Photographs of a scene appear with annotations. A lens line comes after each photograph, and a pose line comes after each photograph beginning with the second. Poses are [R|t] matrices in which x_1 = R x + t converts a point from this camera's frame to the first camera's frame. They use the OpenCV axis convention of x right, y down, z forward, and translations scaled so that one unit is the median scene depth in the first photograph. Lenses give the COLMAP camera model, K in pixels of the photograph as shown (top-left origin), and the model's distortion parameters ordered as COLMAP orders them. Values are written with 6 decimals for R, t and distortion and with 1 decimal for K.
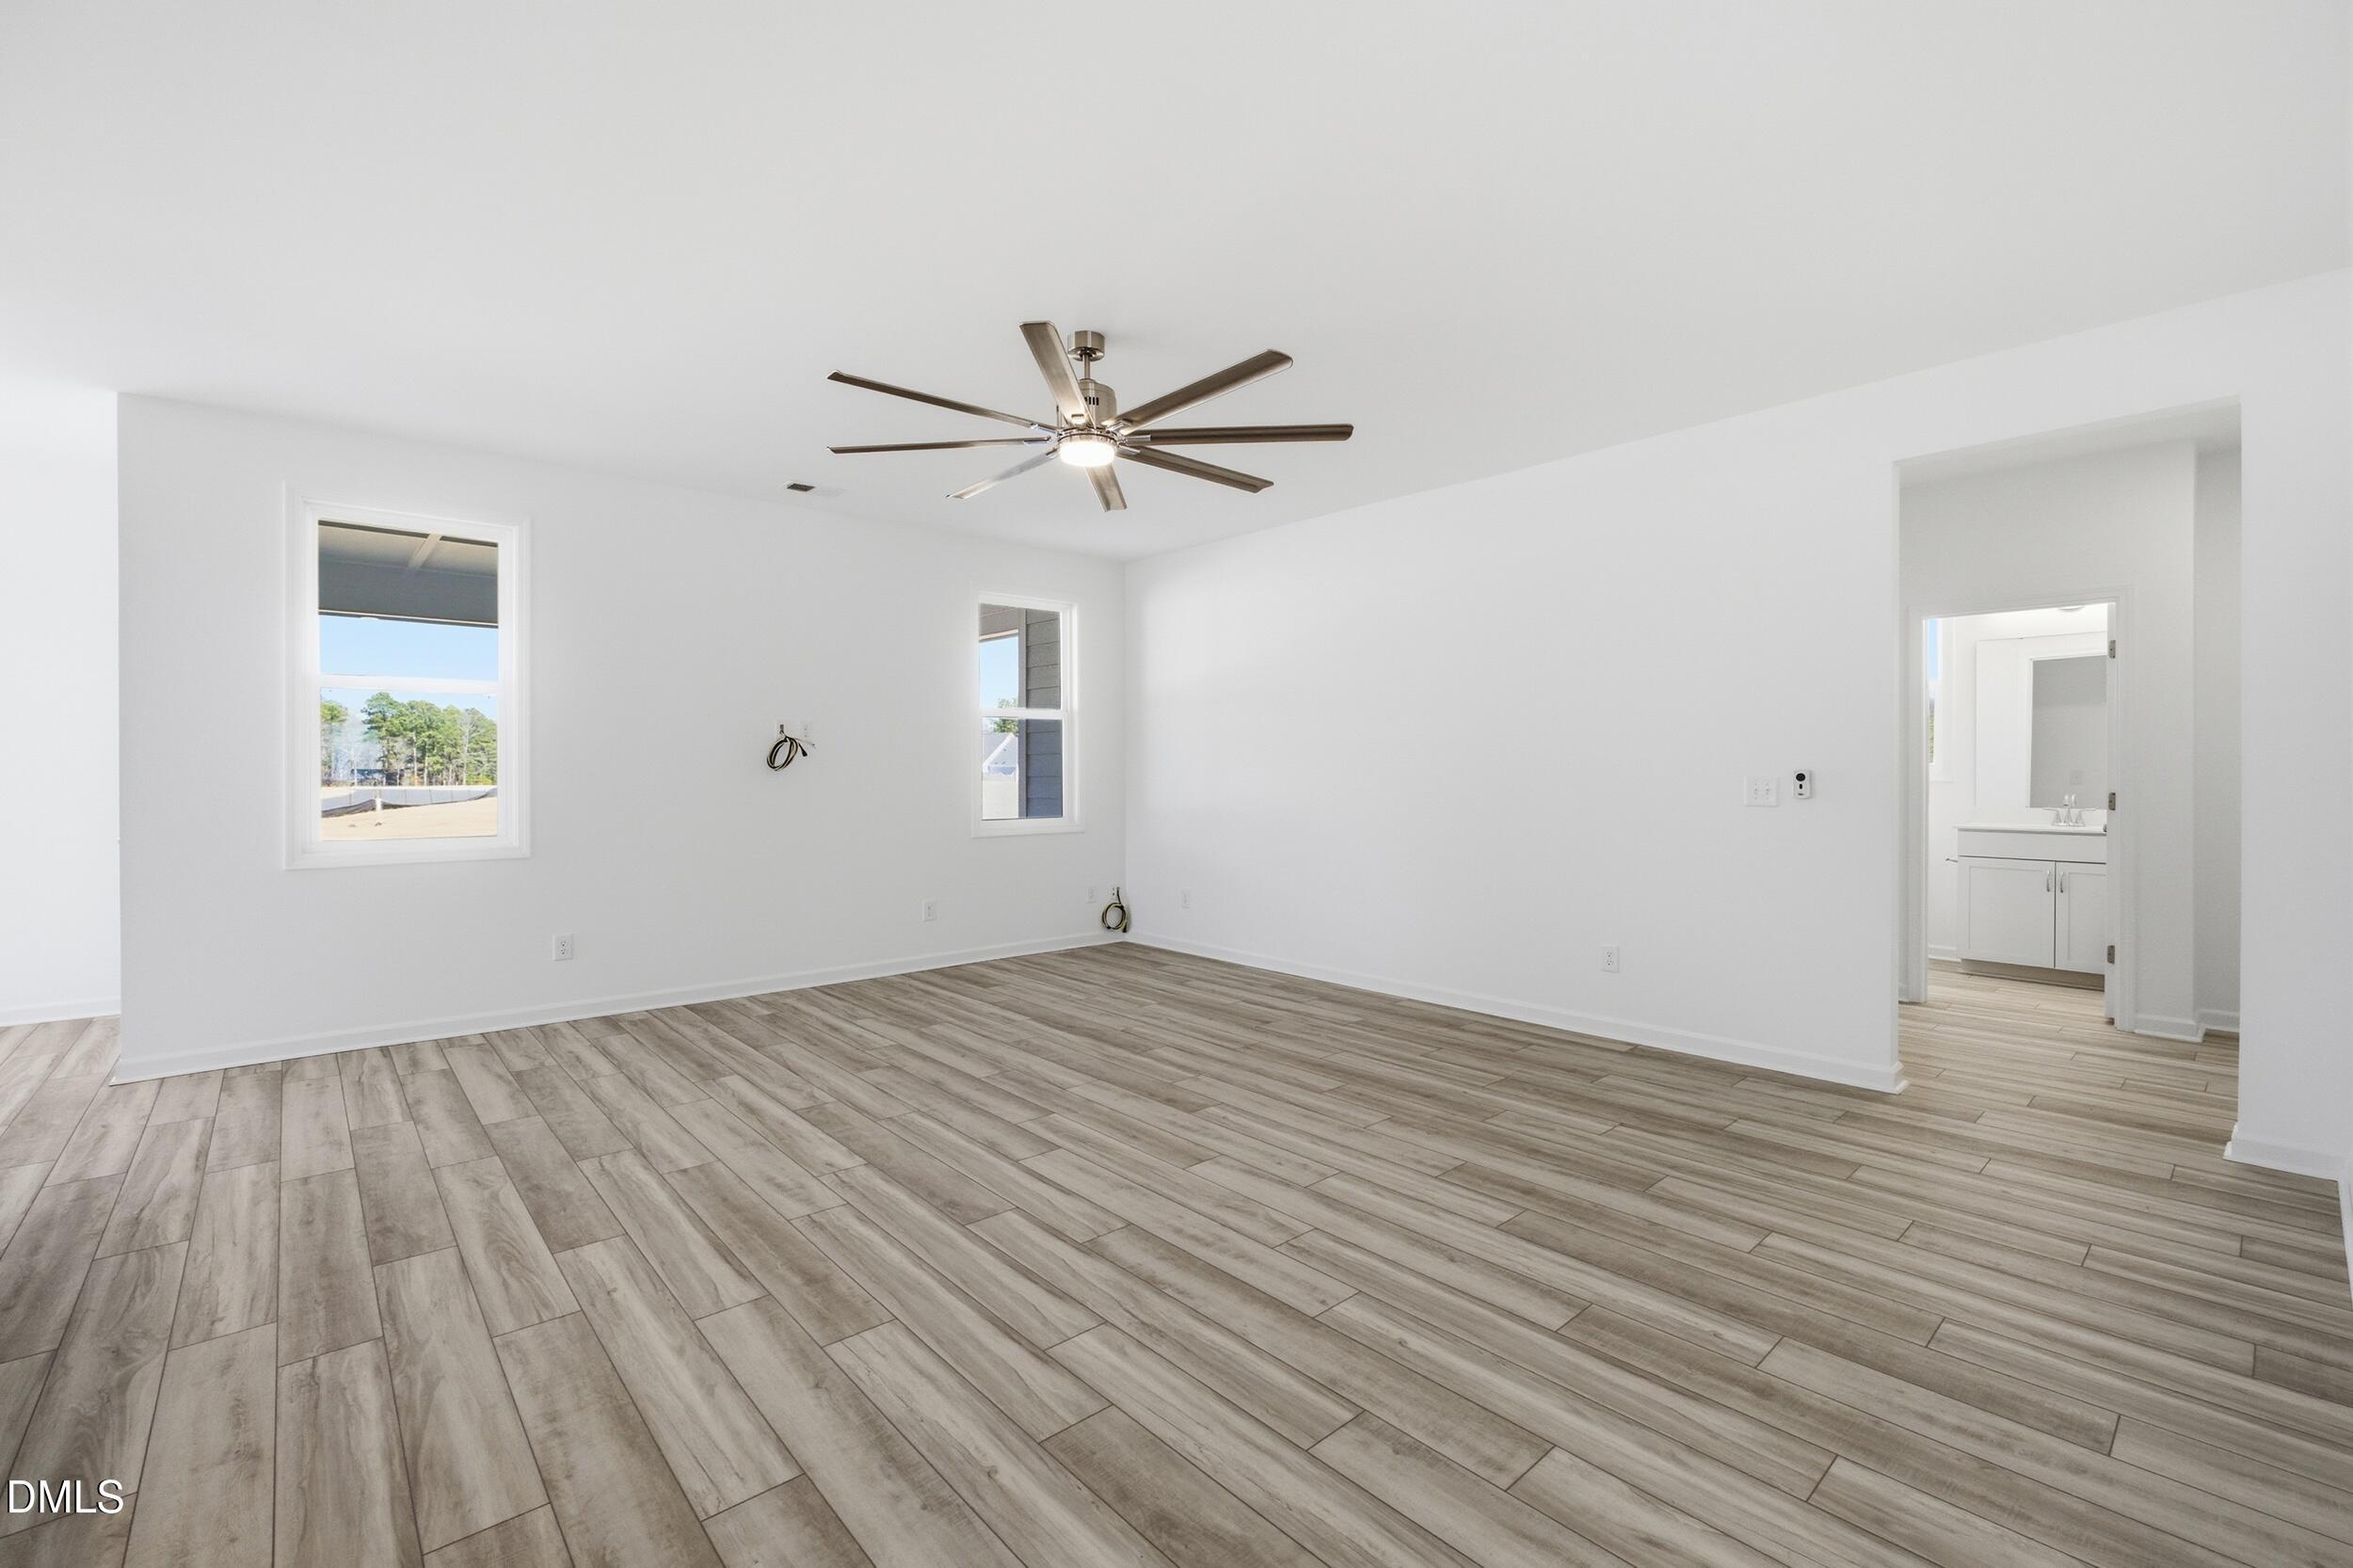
lens RADIAL K [[994.8, 0, 1162.1], [0, 994.8, 775.3], [0, 0, 1]] dist [-0.000292, 0.001277]
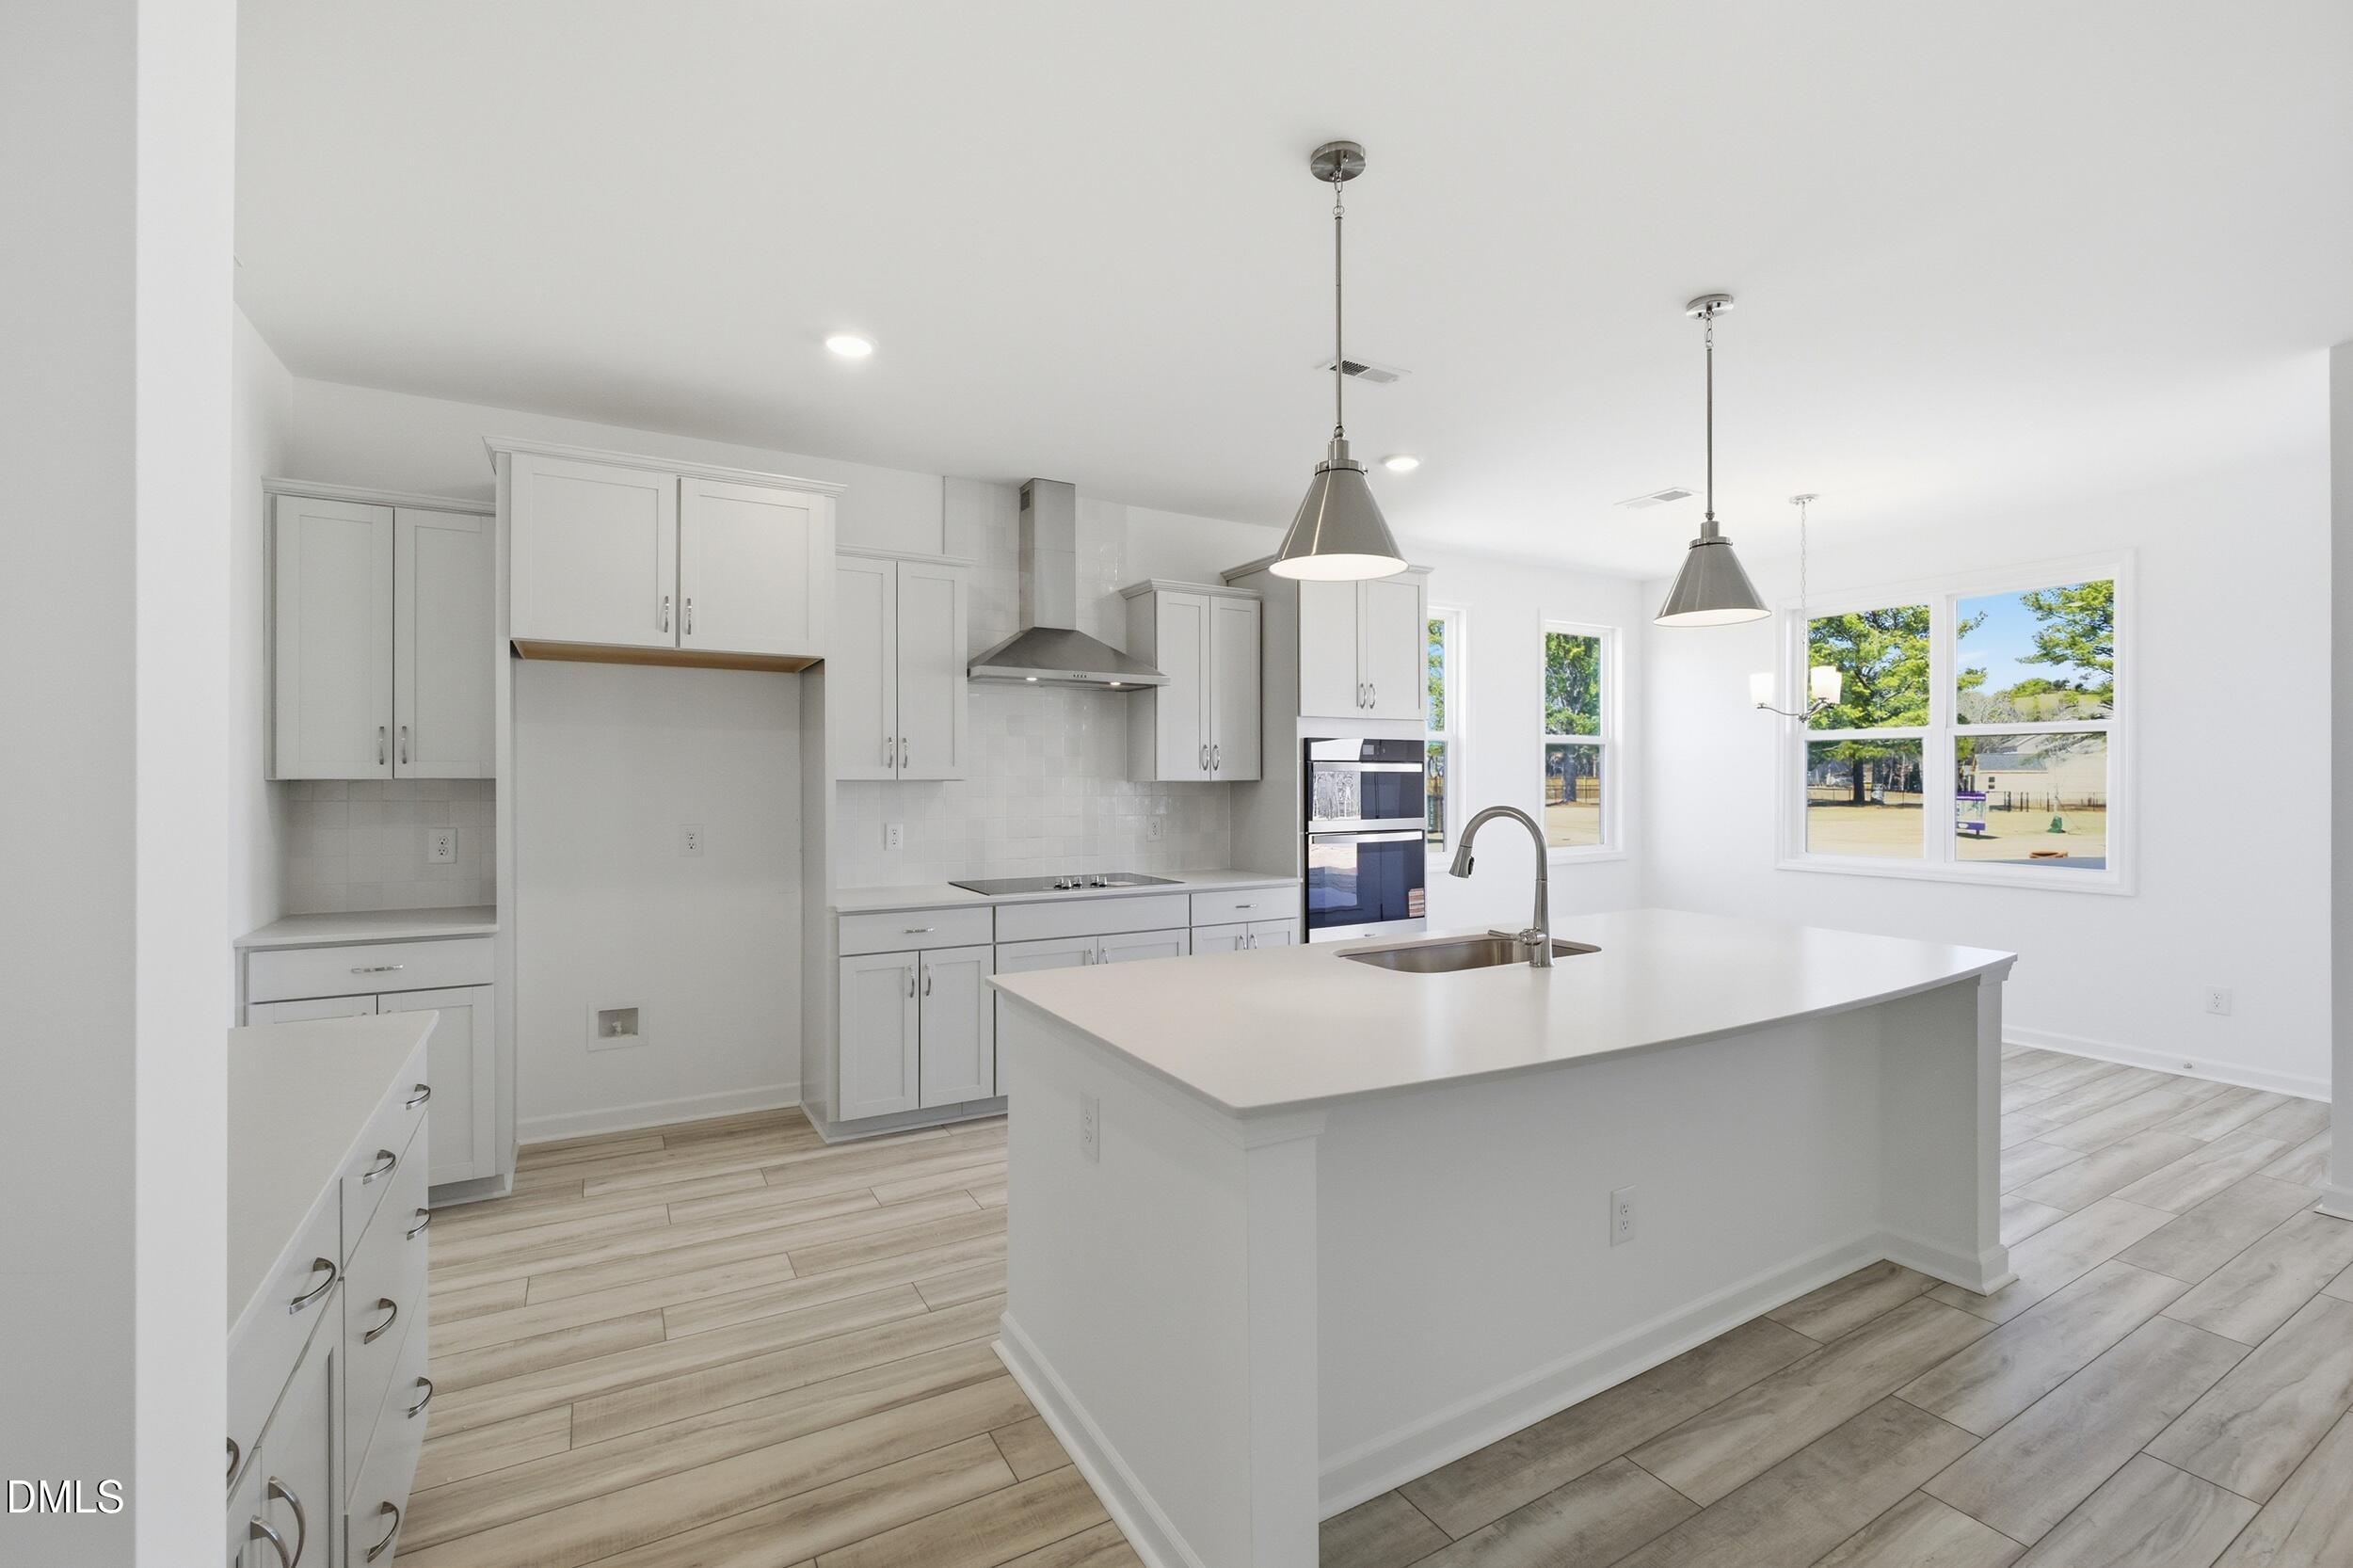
lens RADIAL K [[1008.0, 0, 1179.9], [0, 1008.0, 784.0], [0, 0, 1]] dist [-0.006487, 0.003214]
pose [[-0.193302, -0.000694, -0.981139, -0.120997], [-0.000848, 0.999999, -0.000541, -0.047753], [0.981139, 0.000728, -0.193303, 0.377102]]
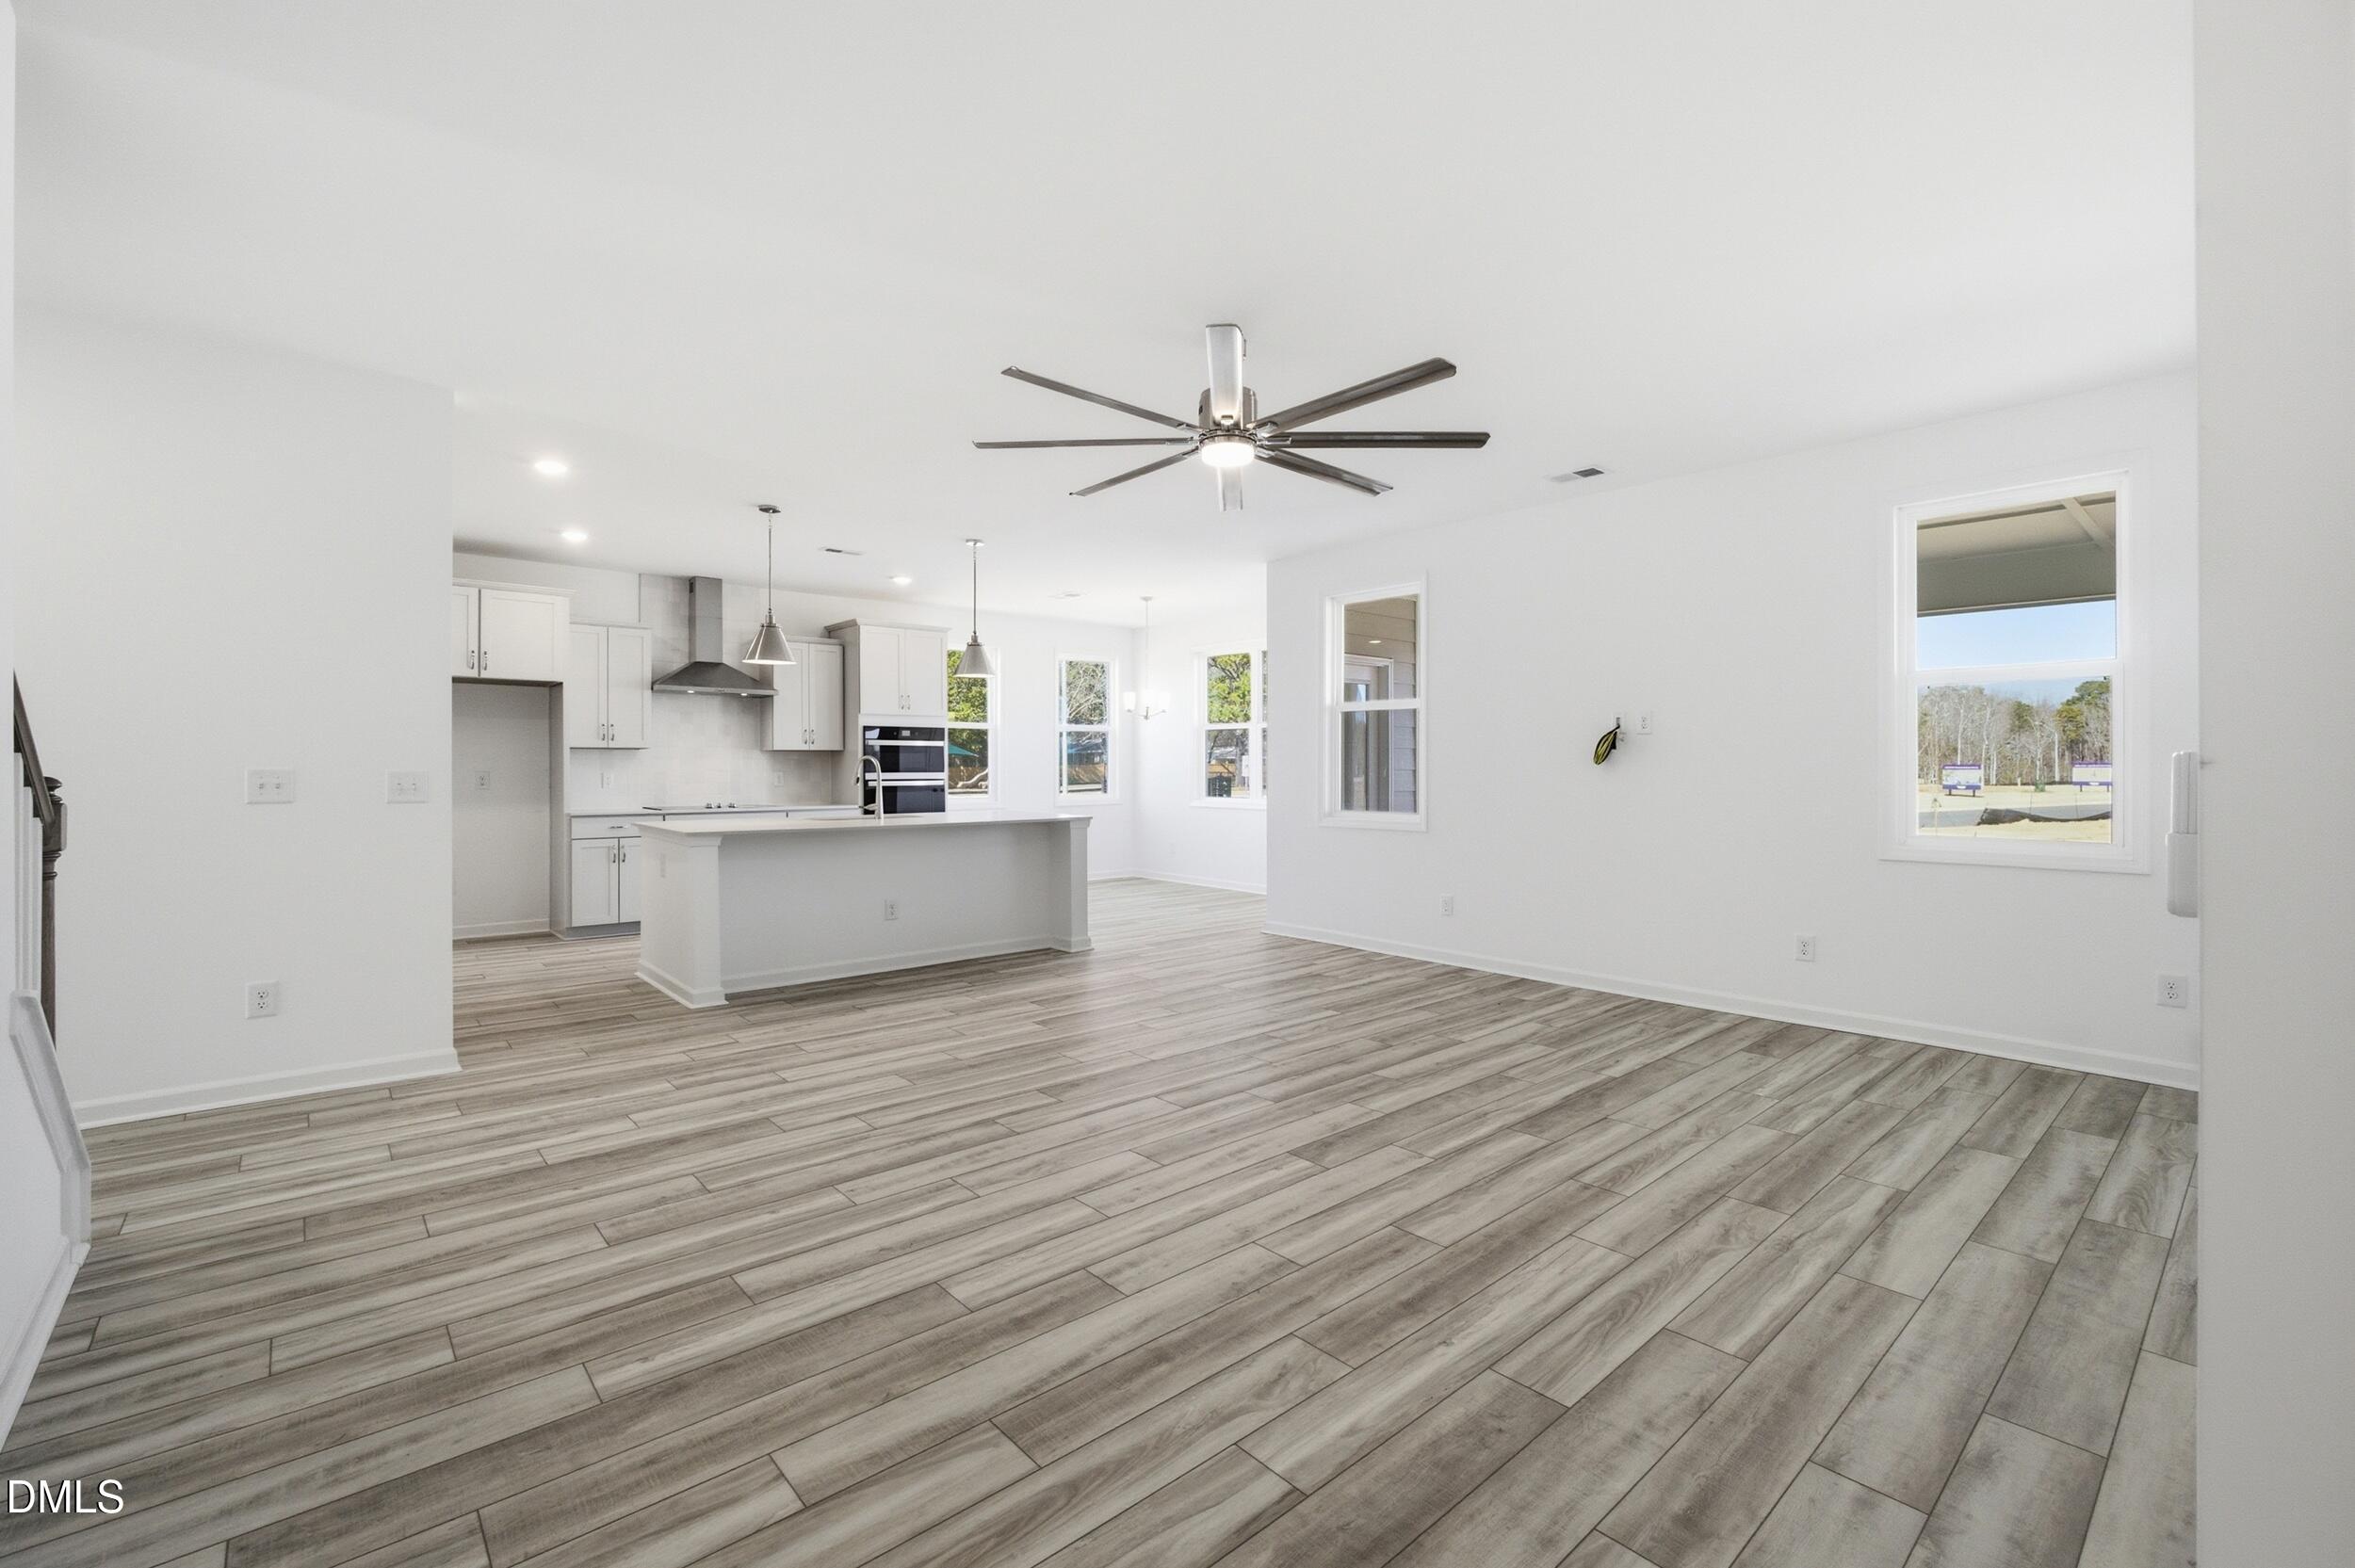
lens RADIAL K [[995.5, 0, 1163.1], [0, 995.5, 775.3], [0, 0, 1]] dist [-0.000292, 0.001277]
pose [[-0.005367, 0.004081, -0.999977, 1.207335], [-0.000956, 0.999991, 0.004087, 0.010612], [0.999985, 0.000978, -0.005363, 1.212240]]
